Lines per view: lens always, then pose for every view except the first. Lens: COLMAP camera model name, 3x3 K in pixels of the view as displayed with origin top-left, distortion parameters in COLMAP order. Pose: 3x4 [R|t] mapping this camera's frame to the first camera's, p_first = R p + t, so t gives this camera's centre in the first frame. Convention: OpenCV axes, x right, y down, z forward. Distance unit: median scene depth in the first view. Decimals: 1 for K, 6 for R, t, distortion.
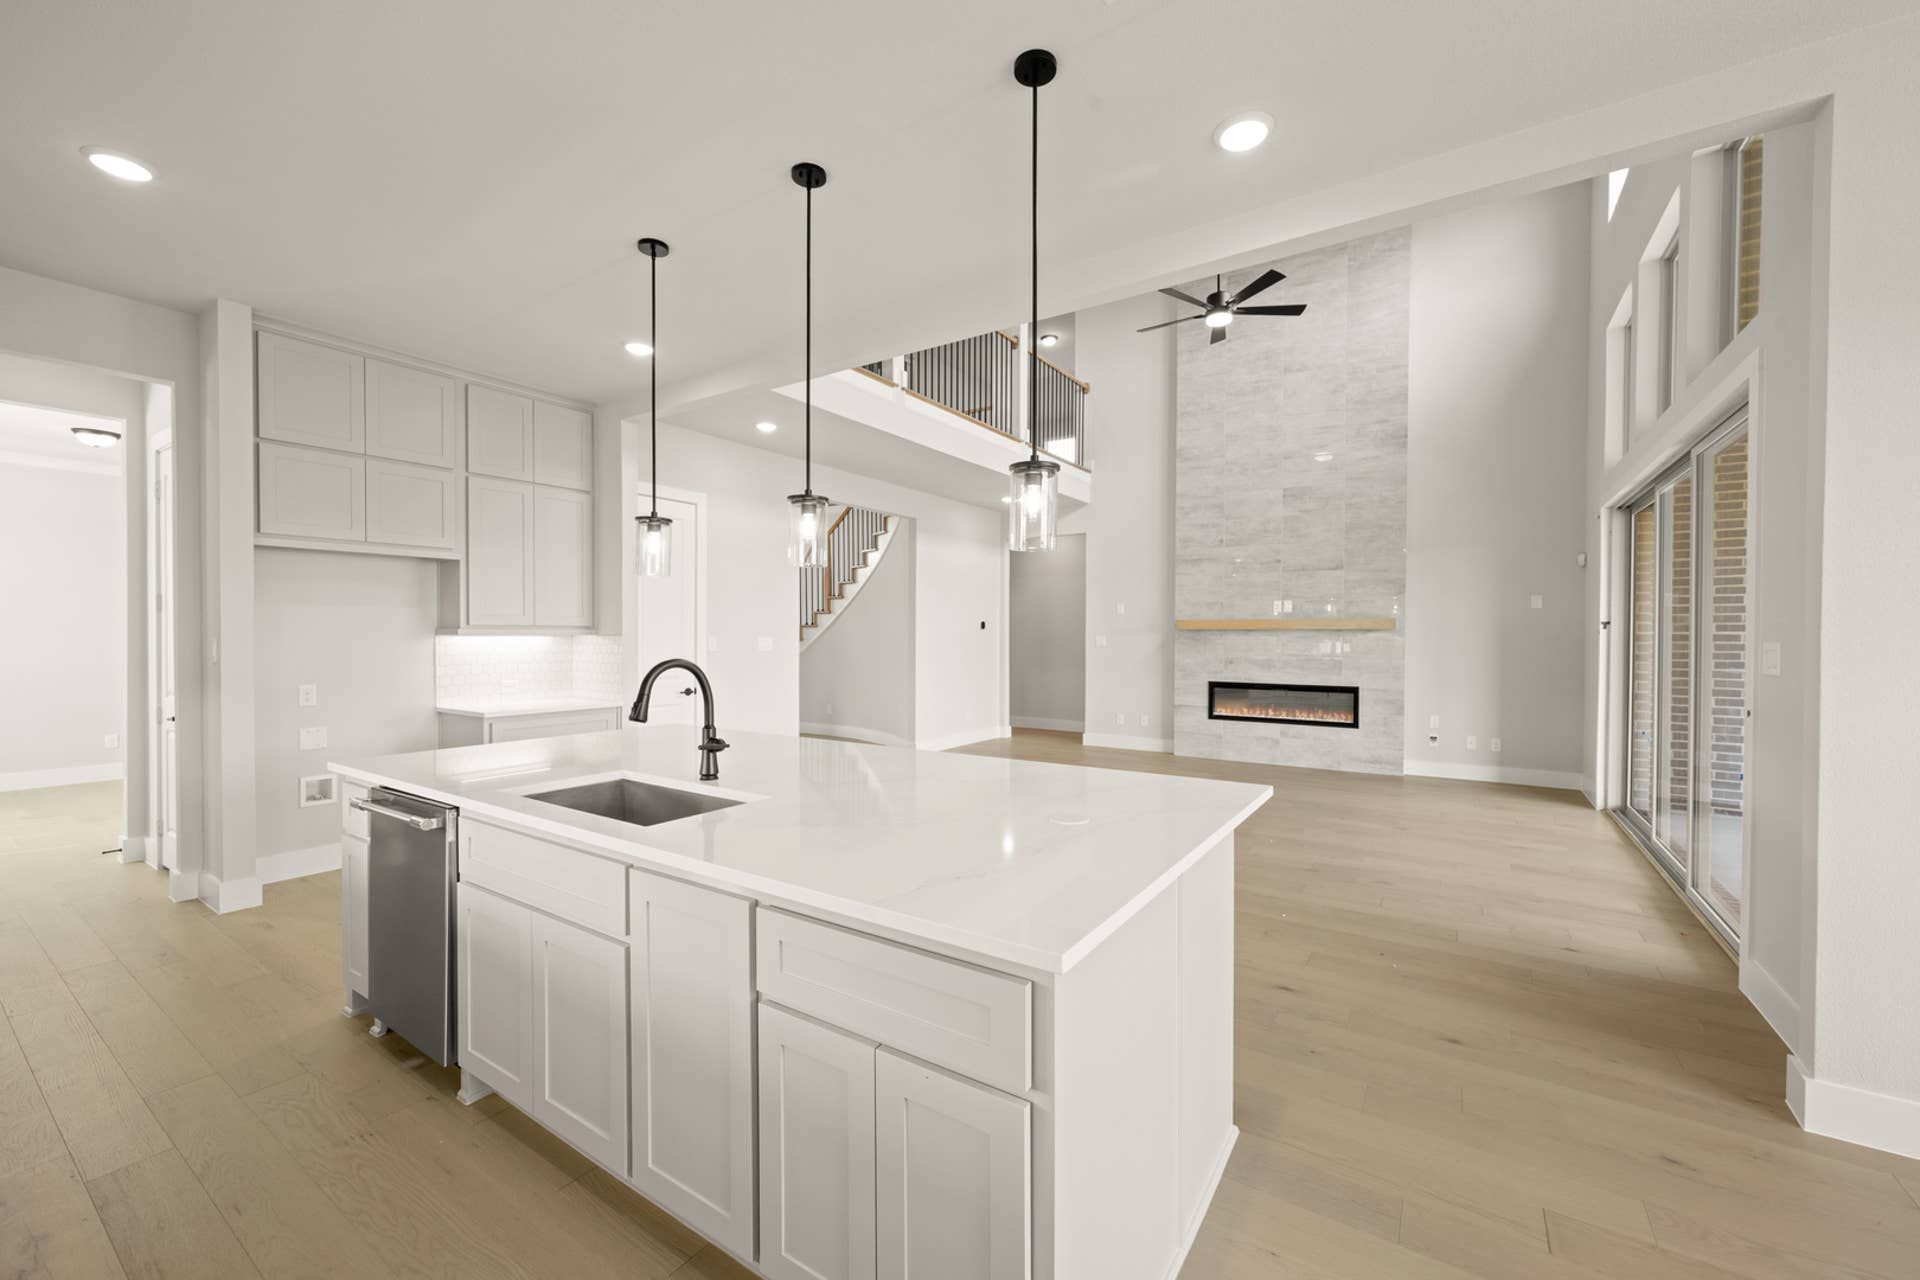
lens RADIAL K [[749.2, 0, 965.0], [0, 749.2, 643.3], [0, 0, 1]] dist [0.000314, 0.000000]
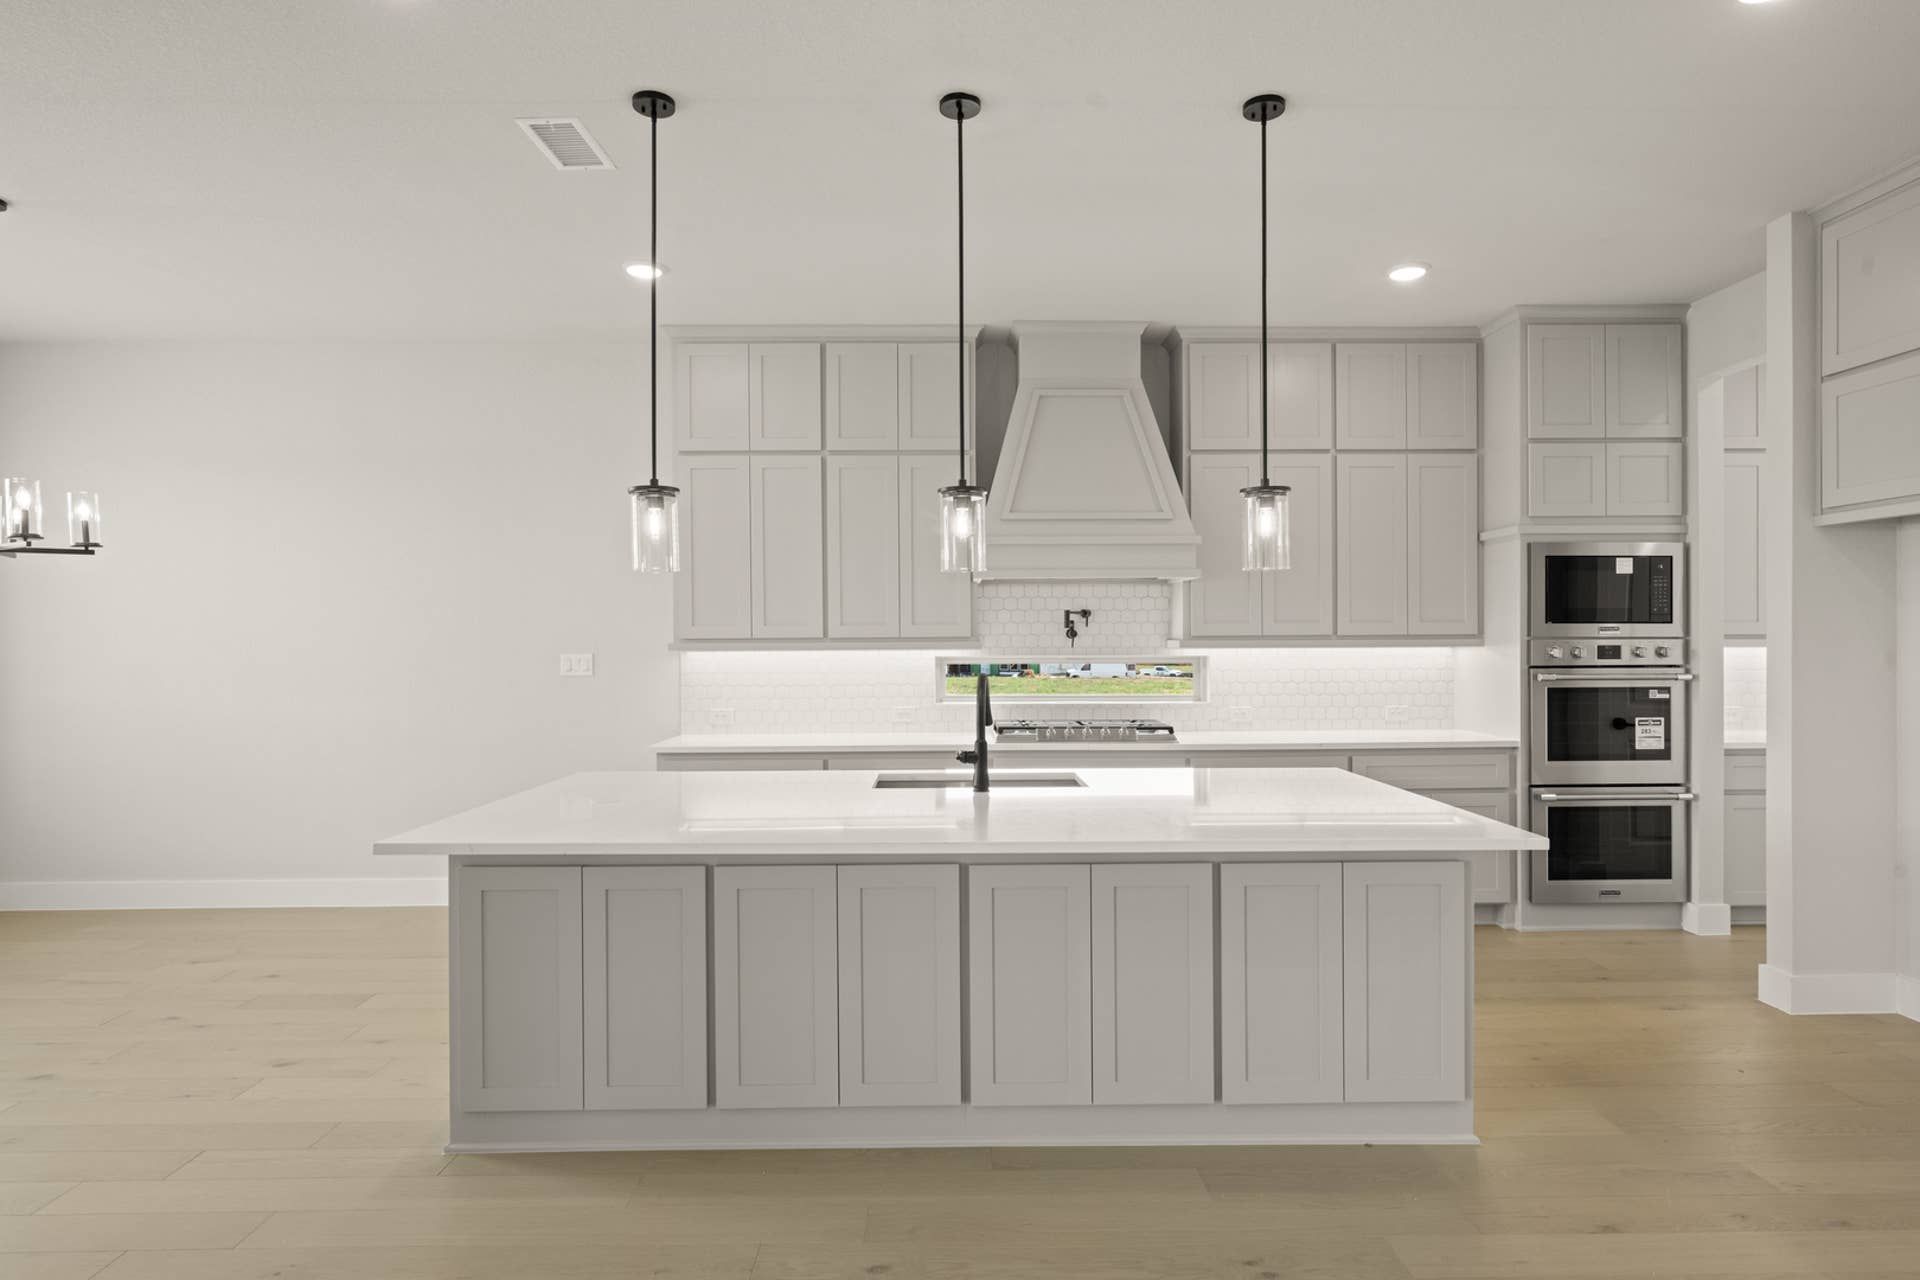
lens RADIAL K [[1037.6, 0, 965.3], [0, 1037.6, 642.2], [0, 0, 1]] dist [-0.002412, 0.000374]
pose [[-0.825924, 0.001847, -0.563778, 0.243789], [-0.005151, 0.999928, 0.010822, -0.019919], [0.563758, 0.011842, -0.825855, 1.080963]]
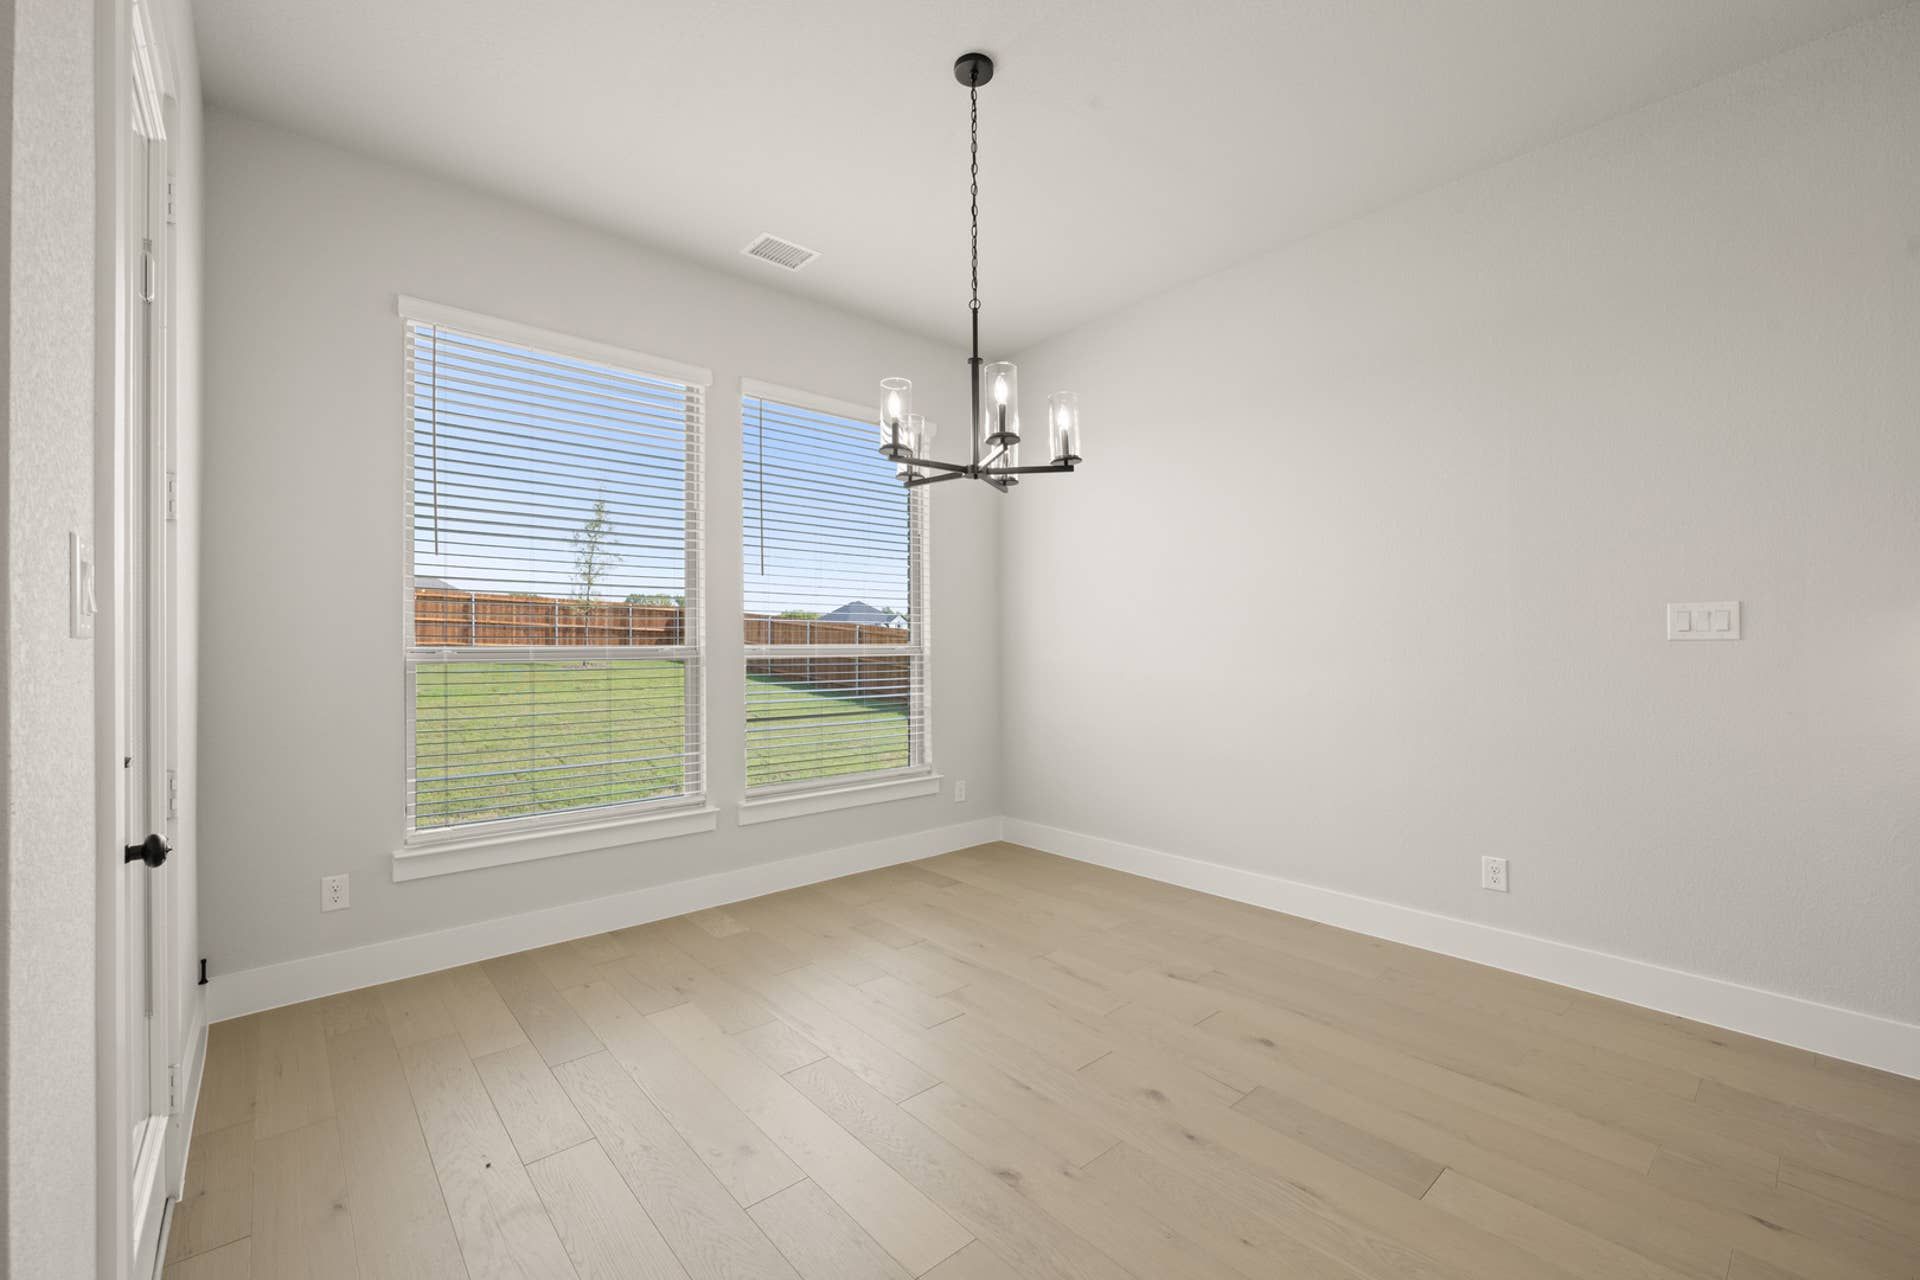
lens RADIAL K [[787.7, 0, 960.0], [0, 787.7, 640.0], [0, 0, 1]] dist [0.000214, -0.000023]
pose [[-0.964966, 0.001567, 0.262370, 0.289108], [0.004871, 0.999917, 0.011942, 0.023909], [-0.262330, 0.012801, -0.964893, 0.520357]]
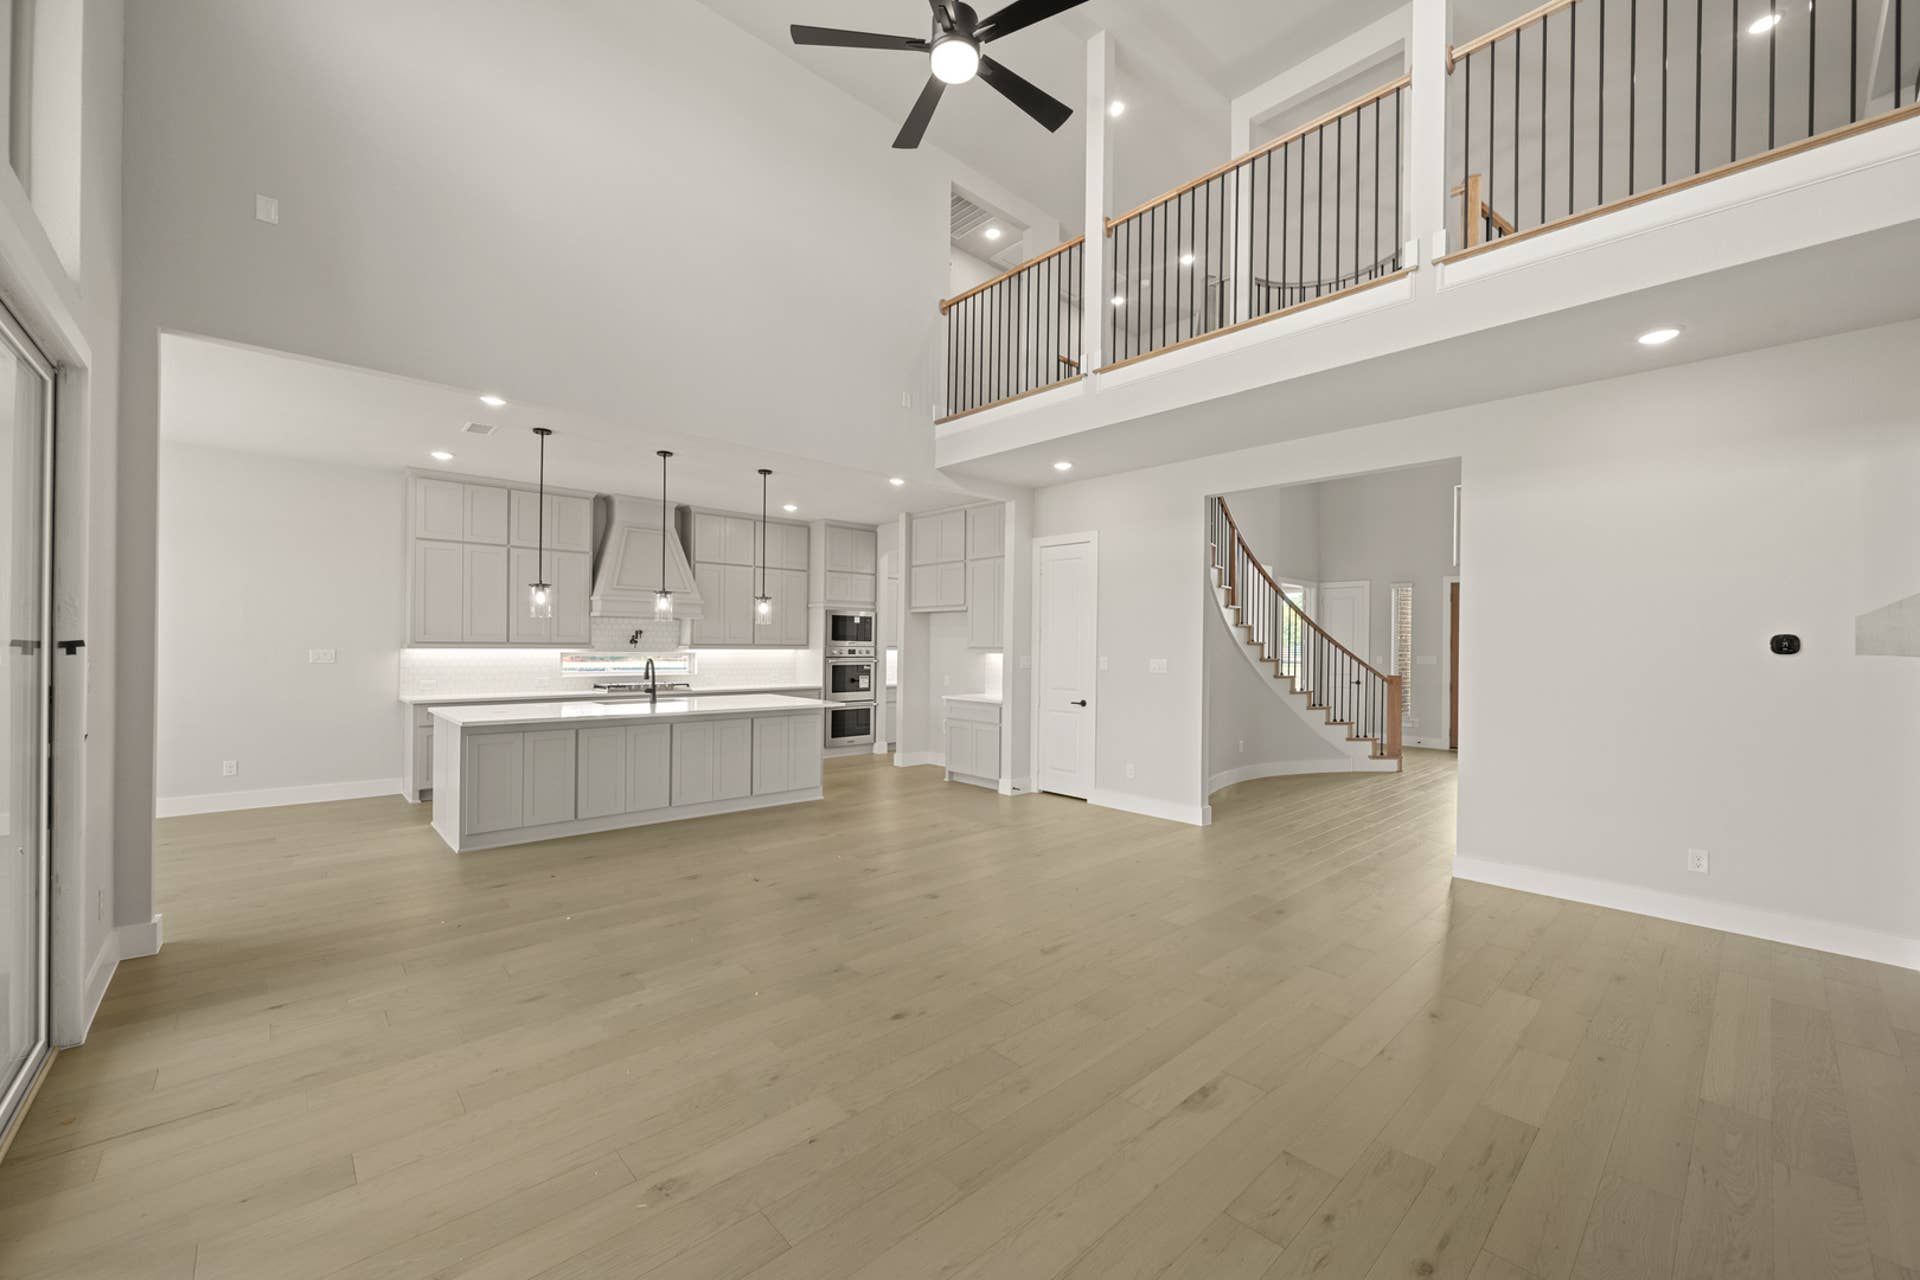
lens RADIAL K [[749.2, 0, 965.0], [0, 749.2, 643.3], [0, 0, 1]] dist [0.000314, 0.000000]
pose [[-0.236524, -0.007405, -0.971597, 1.009294], [-0.023221, 0.999728, -0.001966, -0.027979], [0.971348, 0.022097, -0.236632, 1.358584]]
